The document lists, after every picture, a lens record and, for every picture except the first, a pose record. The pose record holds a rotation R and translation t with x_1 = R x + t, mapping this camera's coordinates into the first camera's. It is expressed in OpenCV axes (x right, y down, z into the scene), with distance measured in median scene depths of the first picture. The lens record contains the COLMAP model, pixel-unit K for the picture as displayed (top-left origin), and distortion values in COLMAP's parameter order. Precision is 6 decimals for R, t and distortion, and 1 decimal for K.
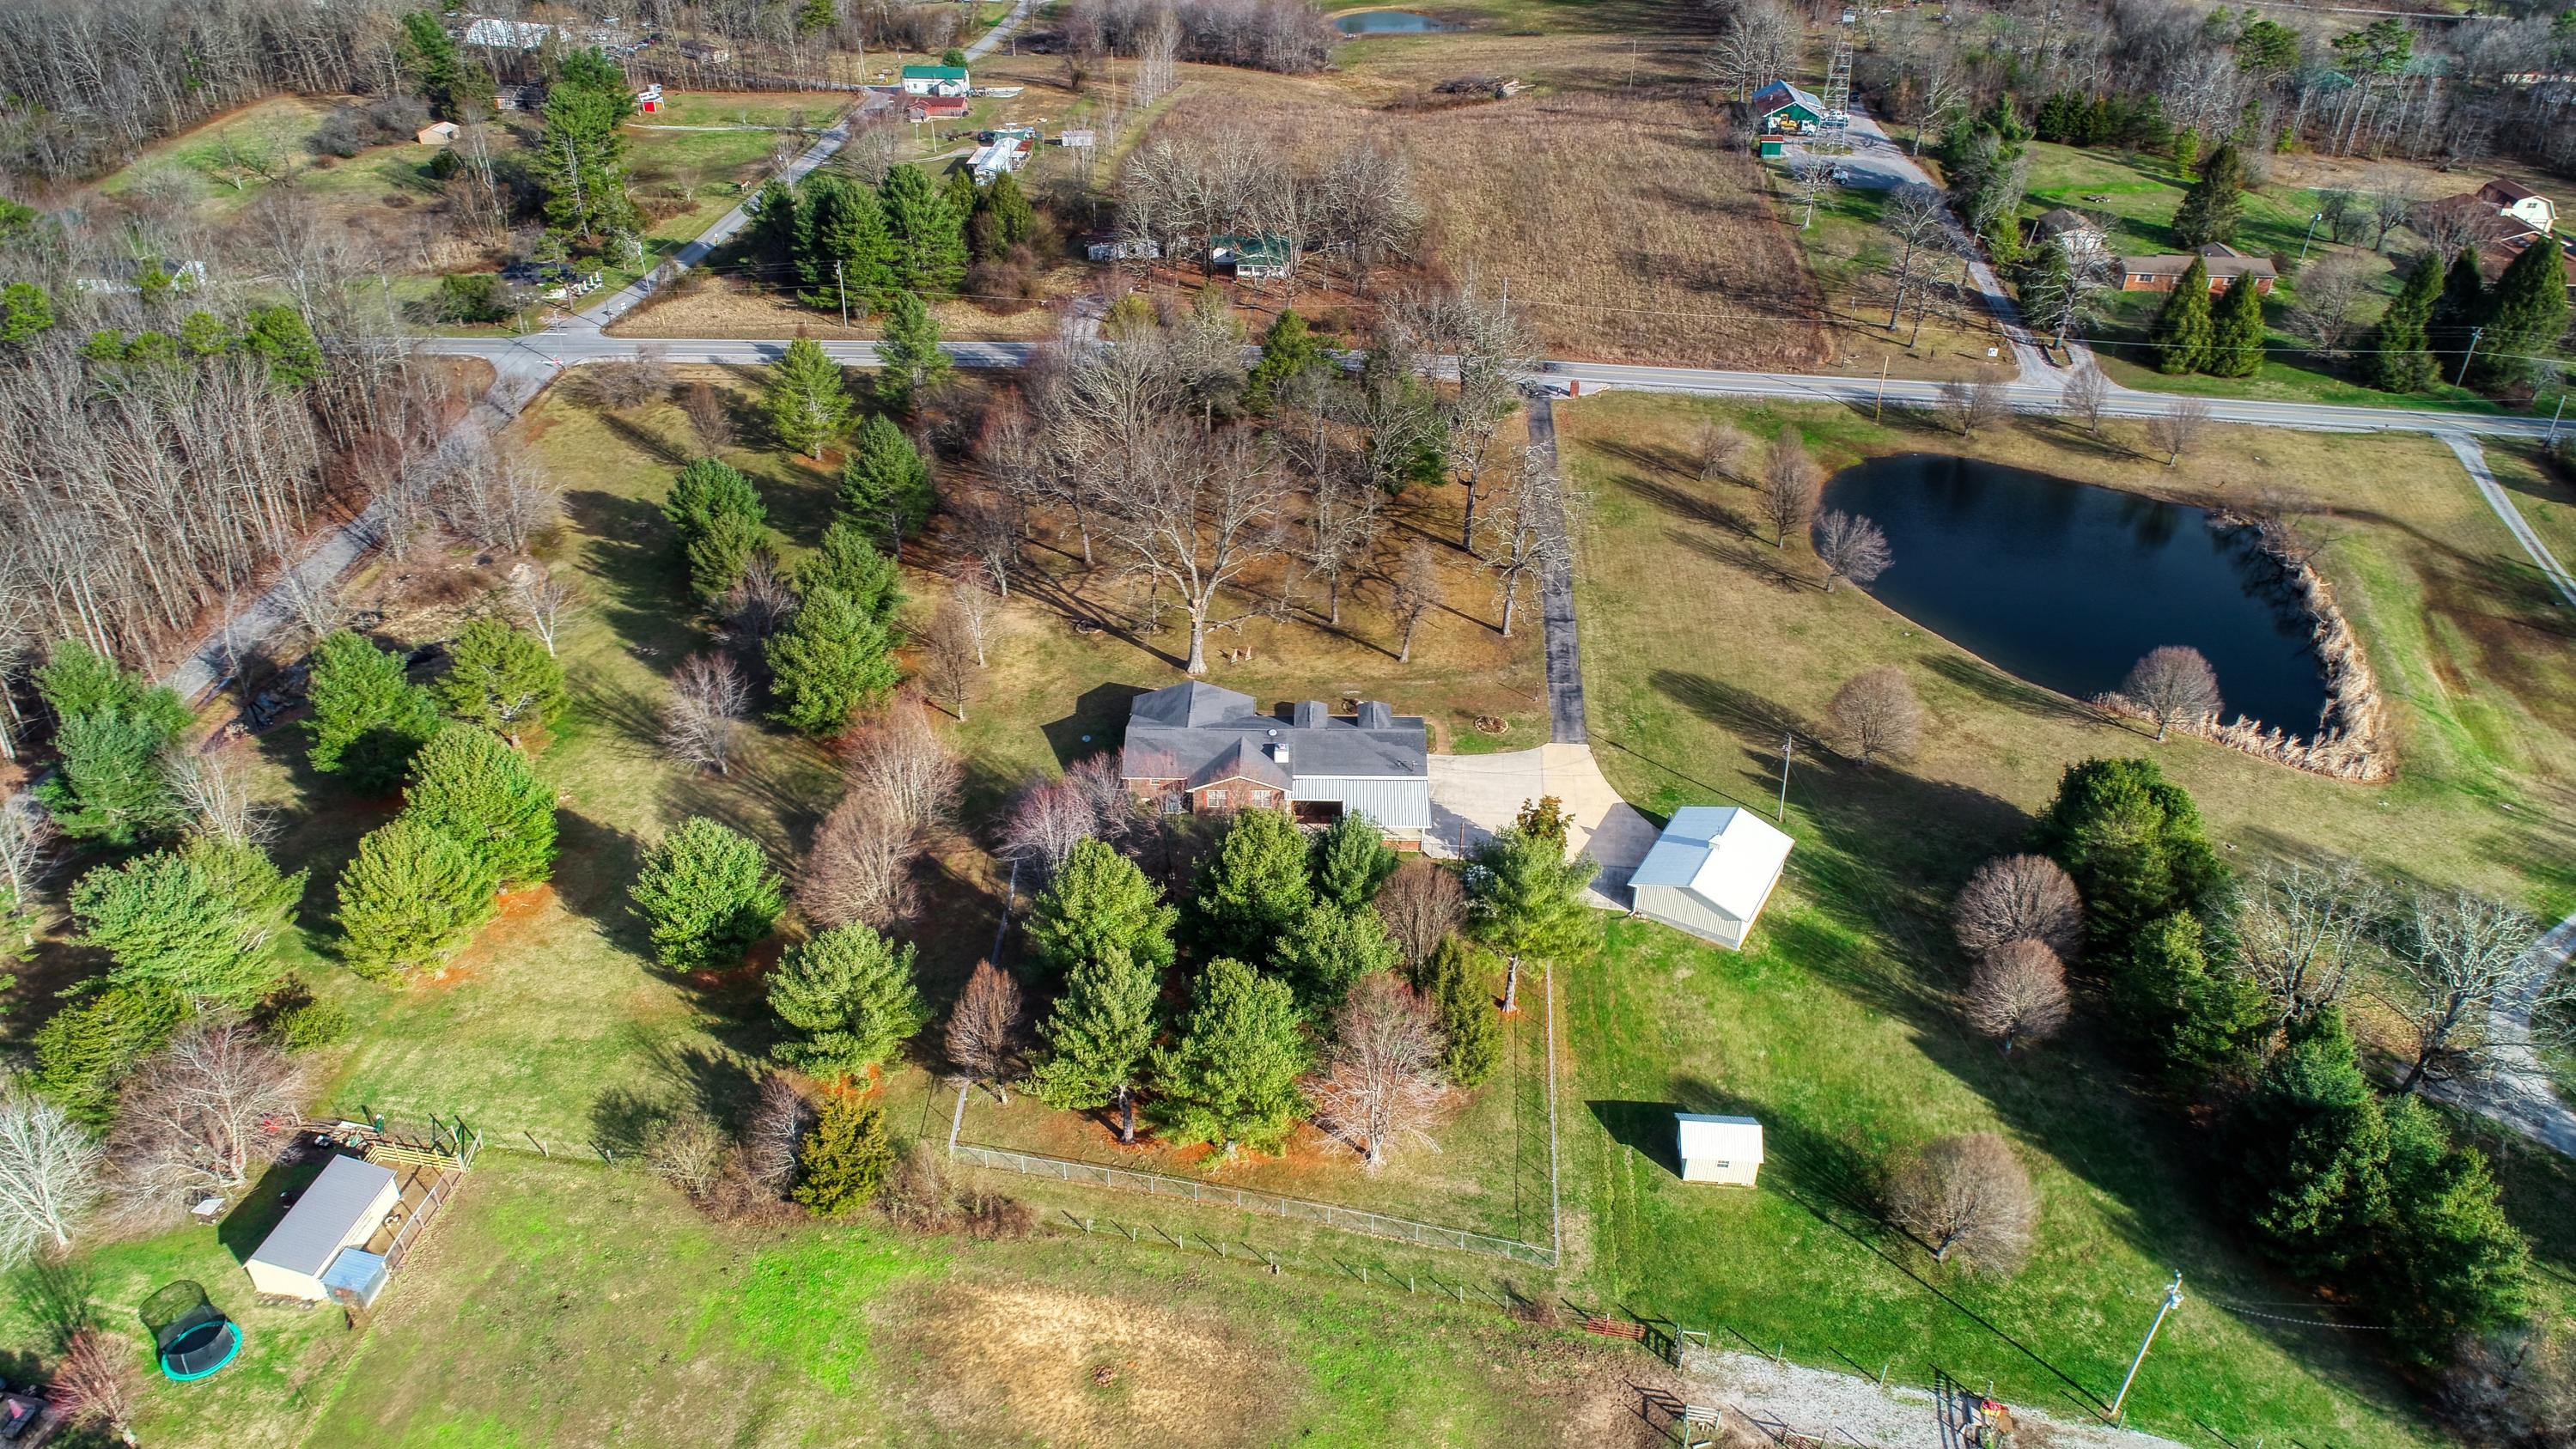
lens RADIAL K [[1732.7, 0, 1289.6], [0, 1732.7, 729.7], [0, 0, 1]] dist [0.000460, -0.003051]
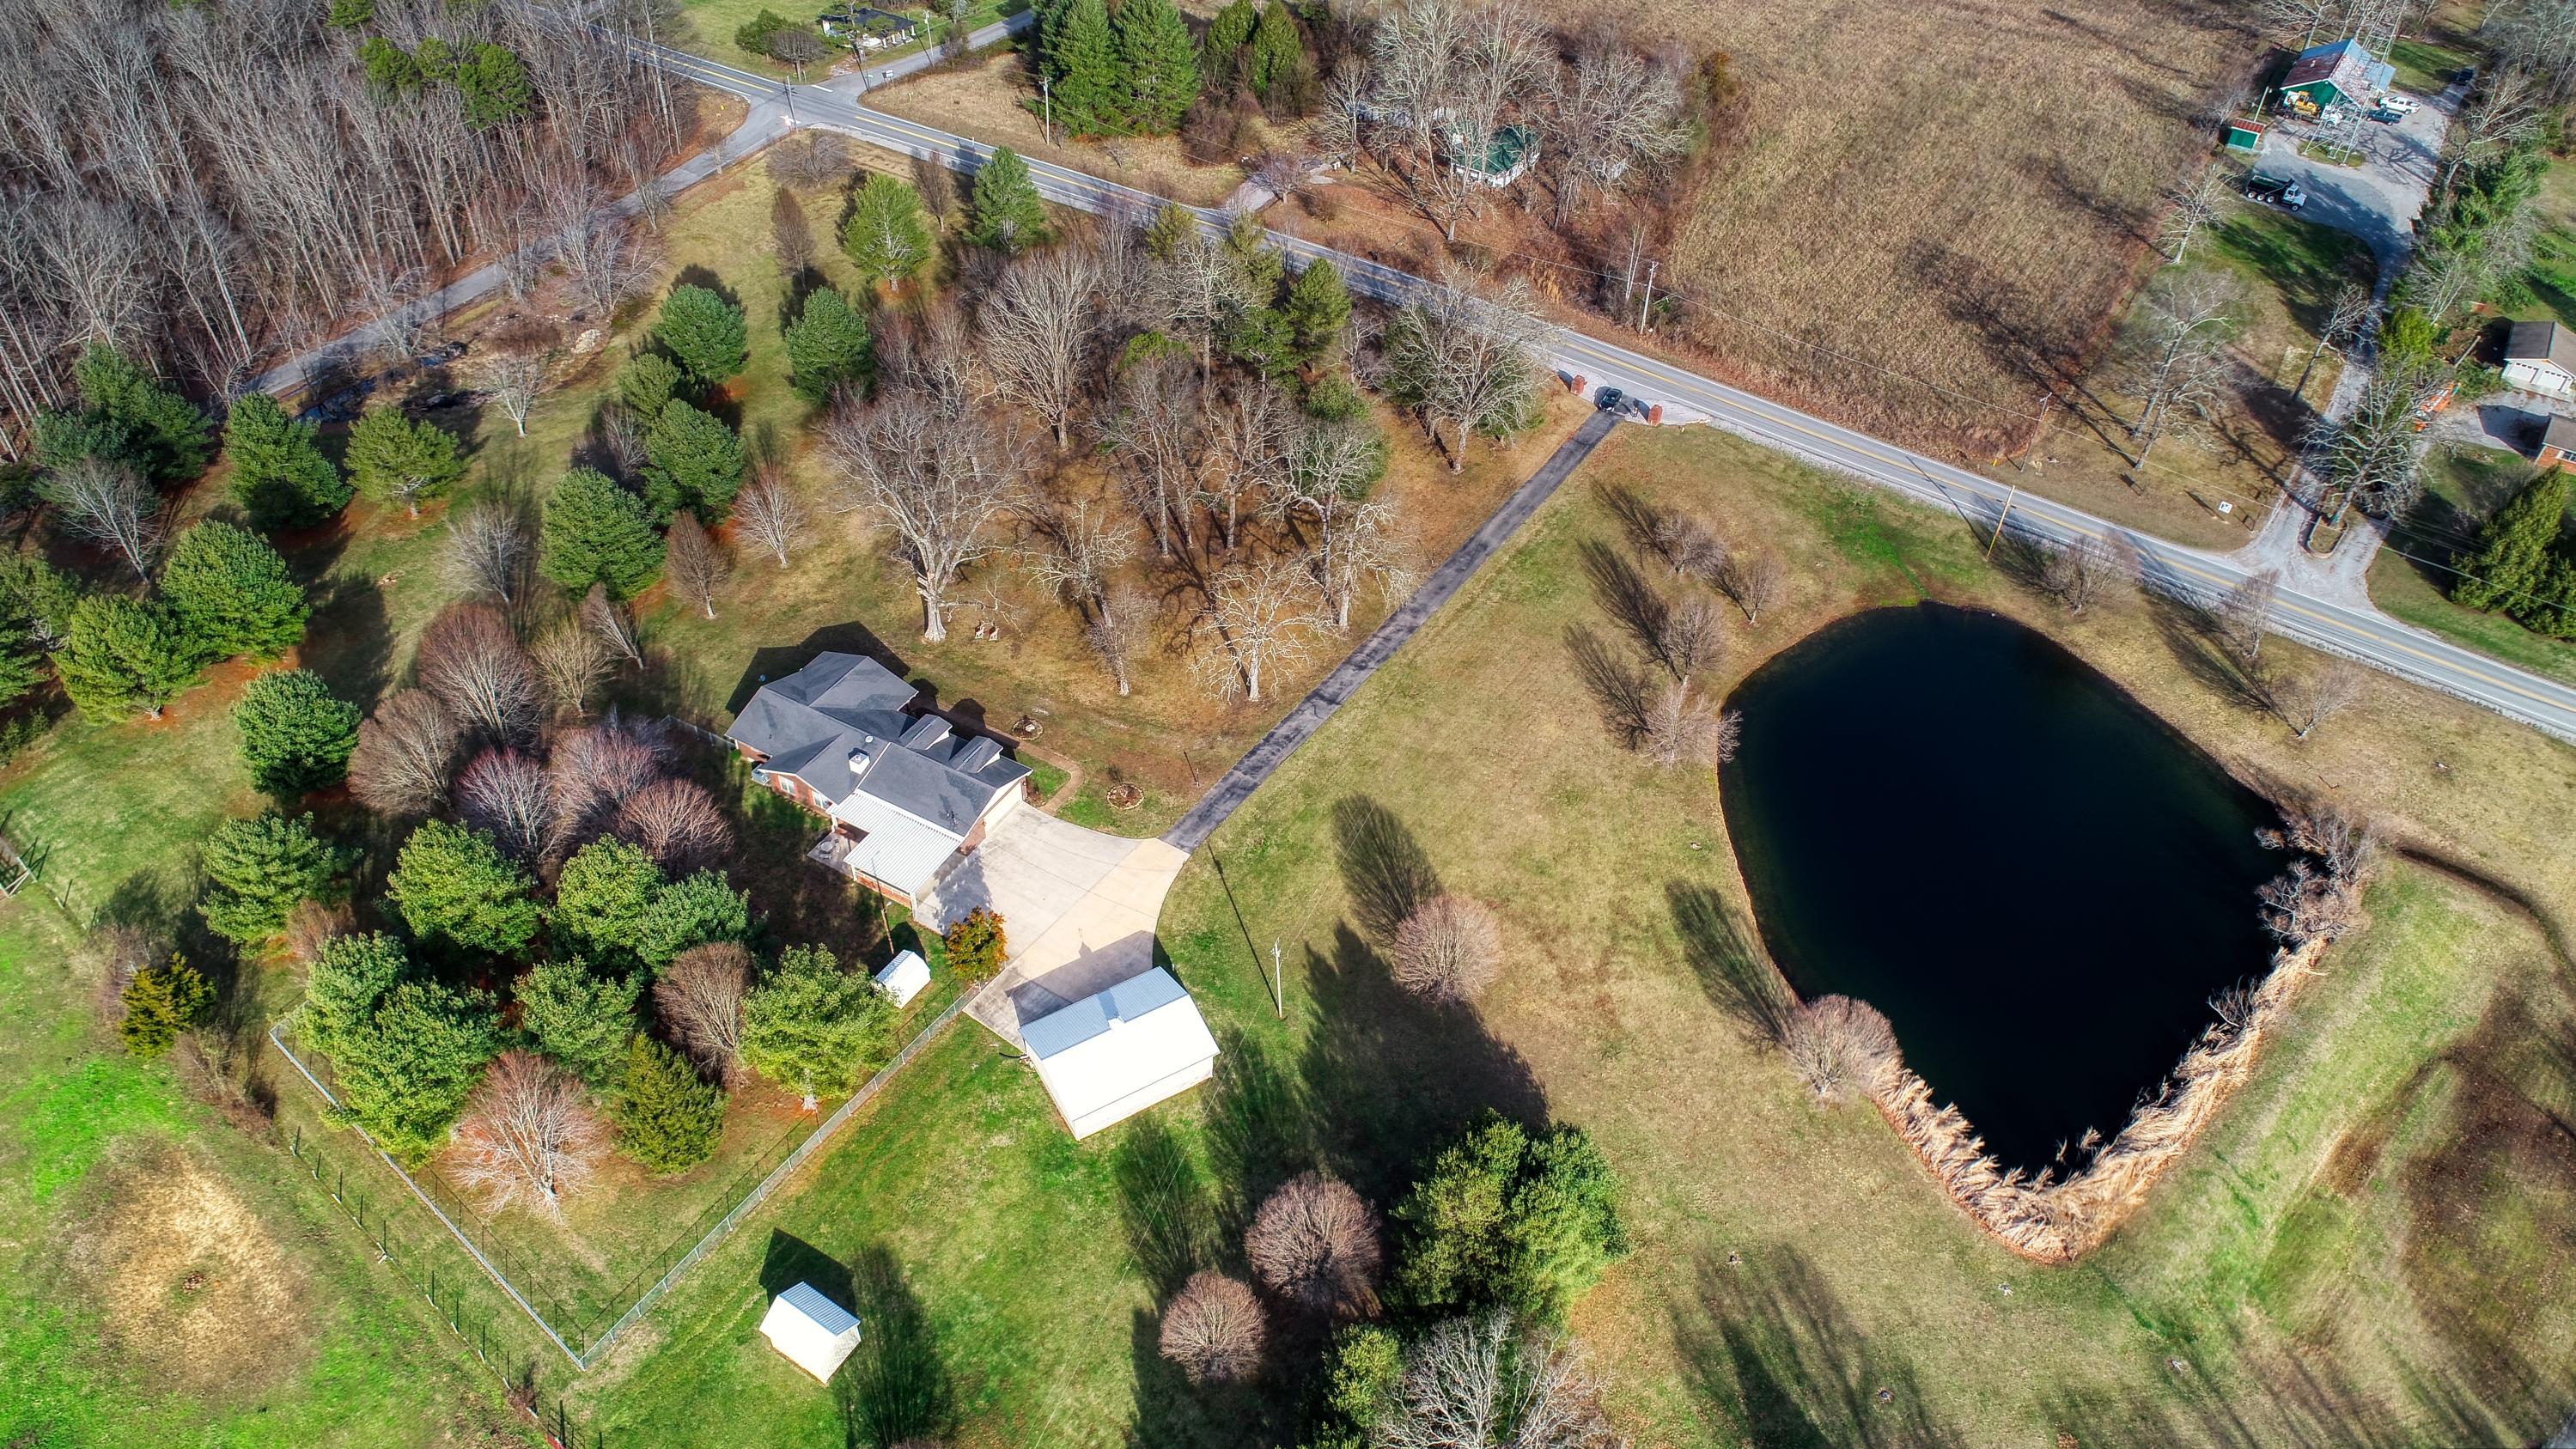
lens RADIAL K [[1732.7, 0, 1289.6], [0, 1732.7, 729.7], [0, 0, 1]] dist [0.000460, -0.003051]
pose [[0.876159, 0.337336, -0.344312, 0.387932], [-0.273139, 0.936009, 0.221996, -0.208095], [0.397167, -0.100459, 0.912232, 0.124094]]
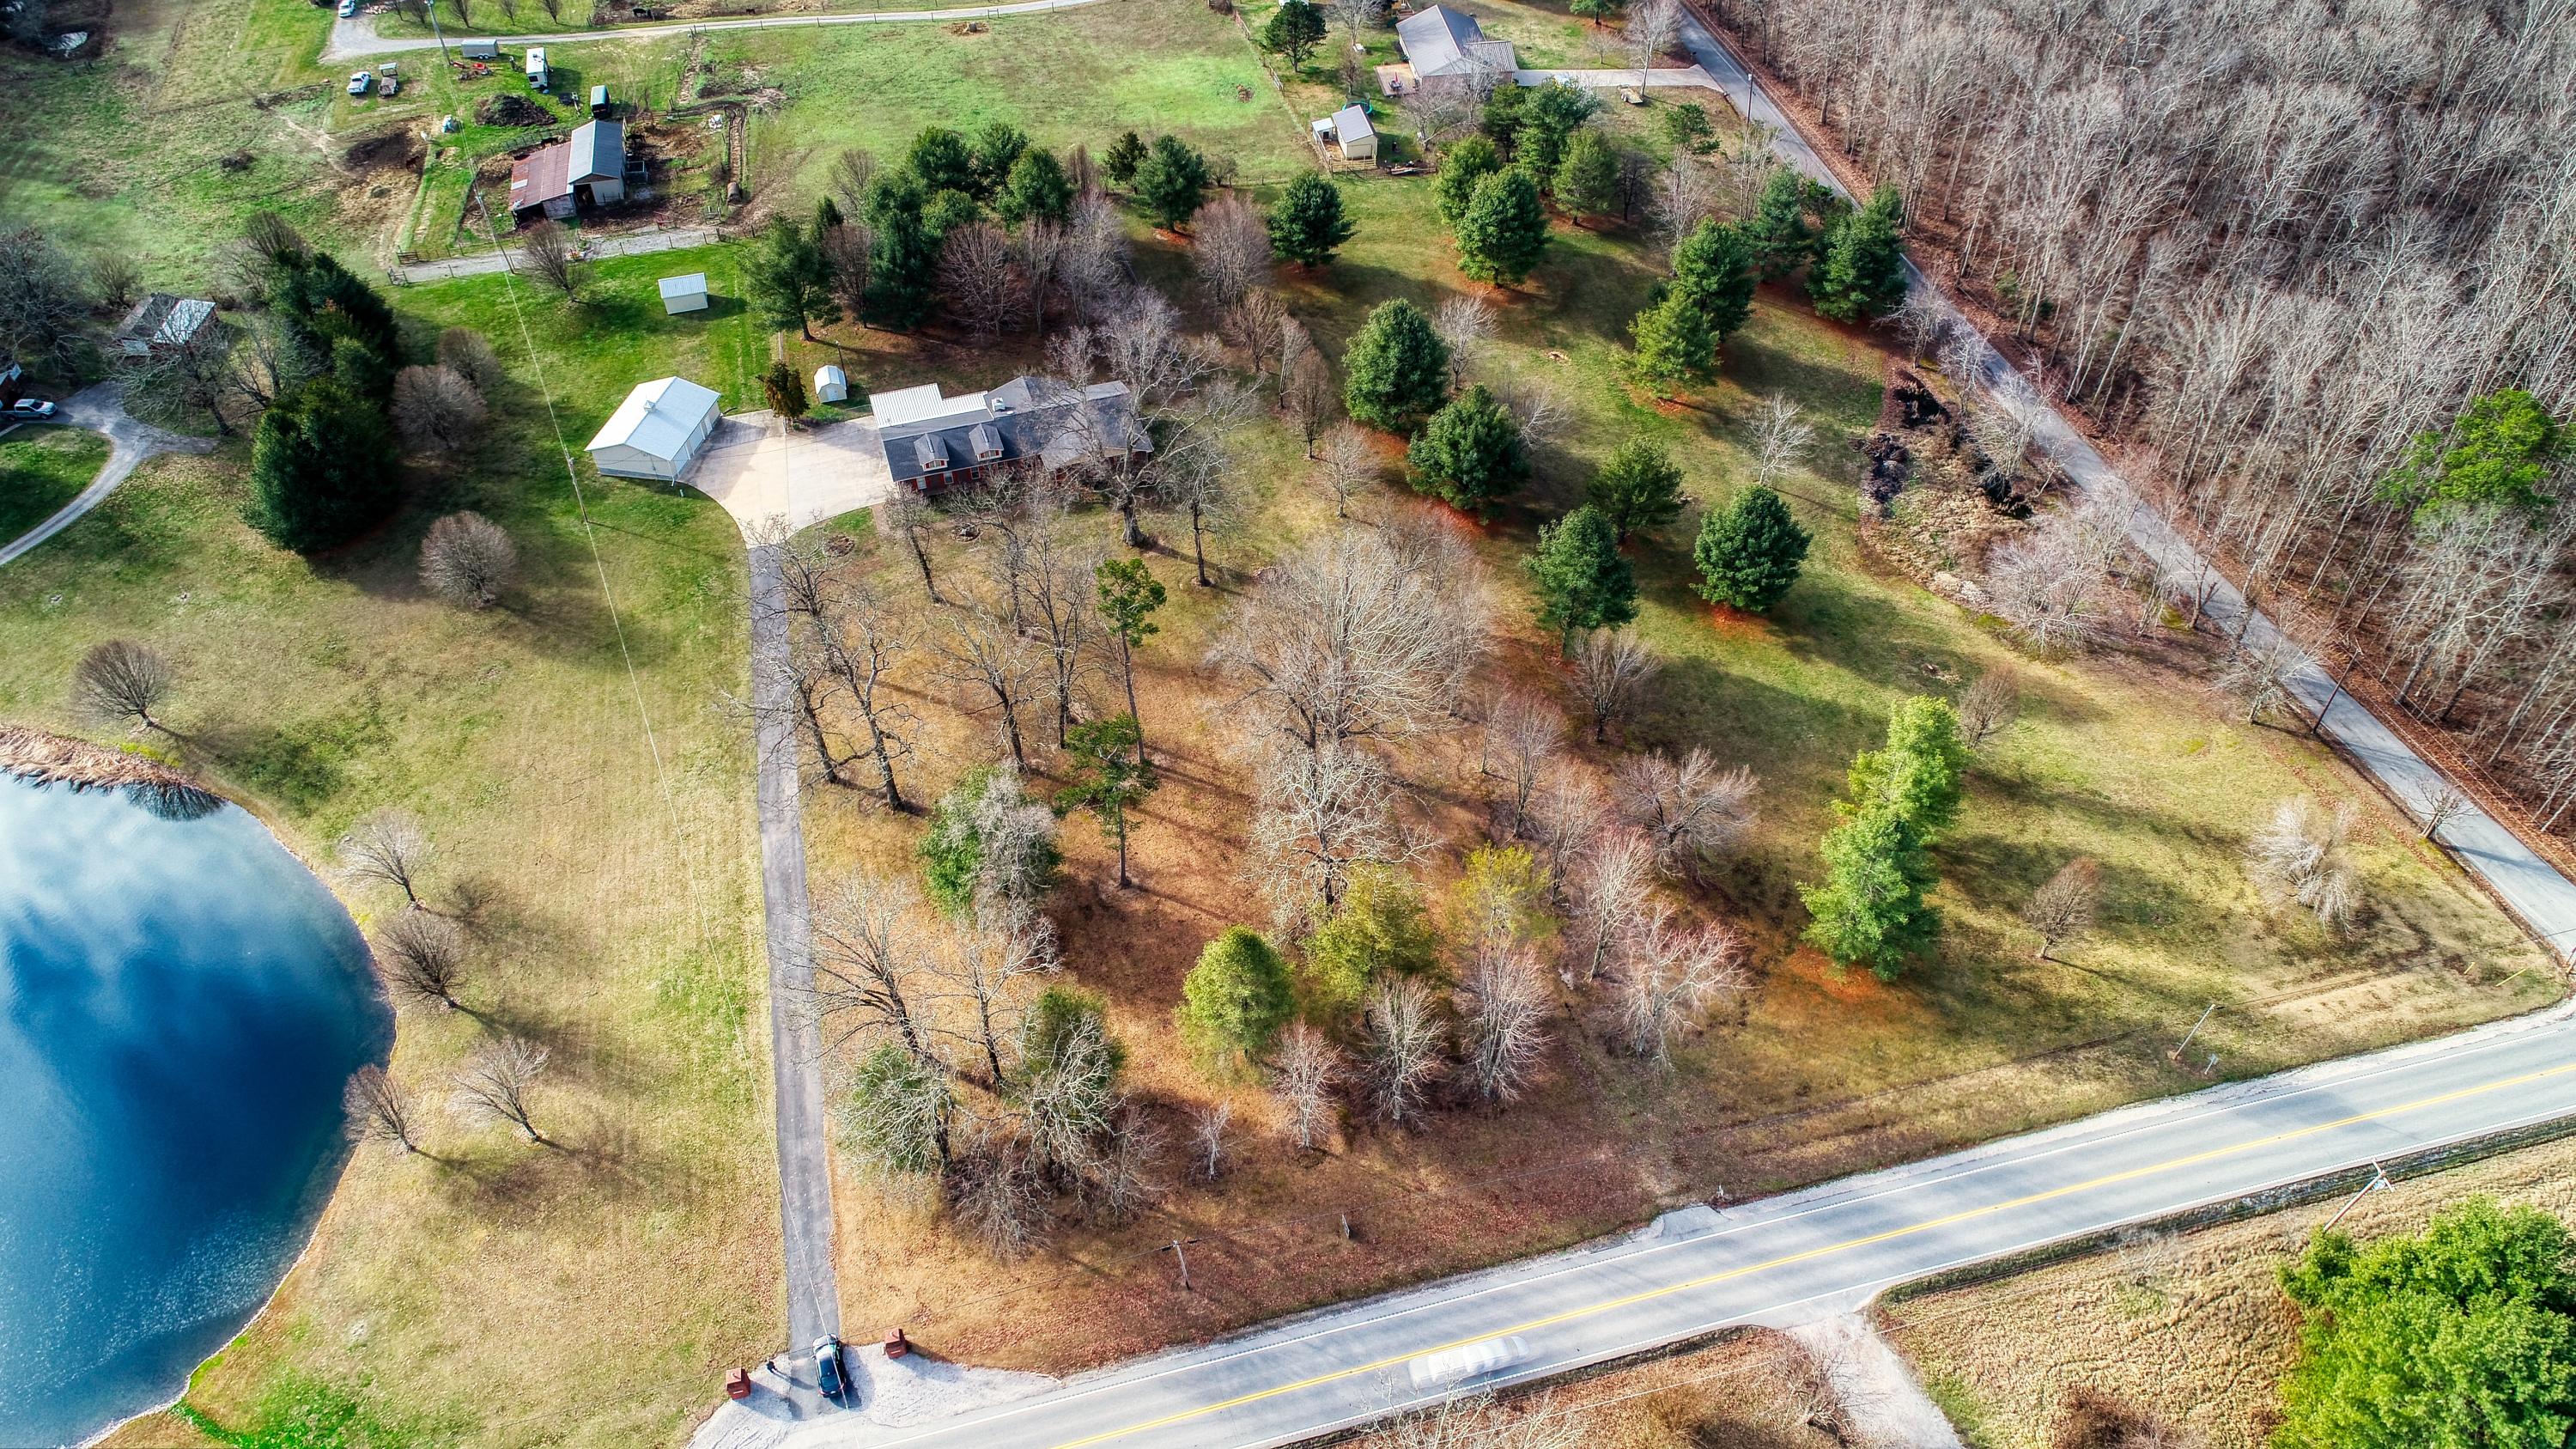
lens RADIAL K [[1733.0, 0, 1289.6], [0, 1733.0, 729.7], [0, 0, 1]] dist [0.000460, -0.003051]
pose [[-0.943617, 0.231951, -0.236188, 0.097934], [-0.180760, 0.236694, 0.954621, -0.794283], [0.277330, 0.943491, -0.181421, 1.040984]]
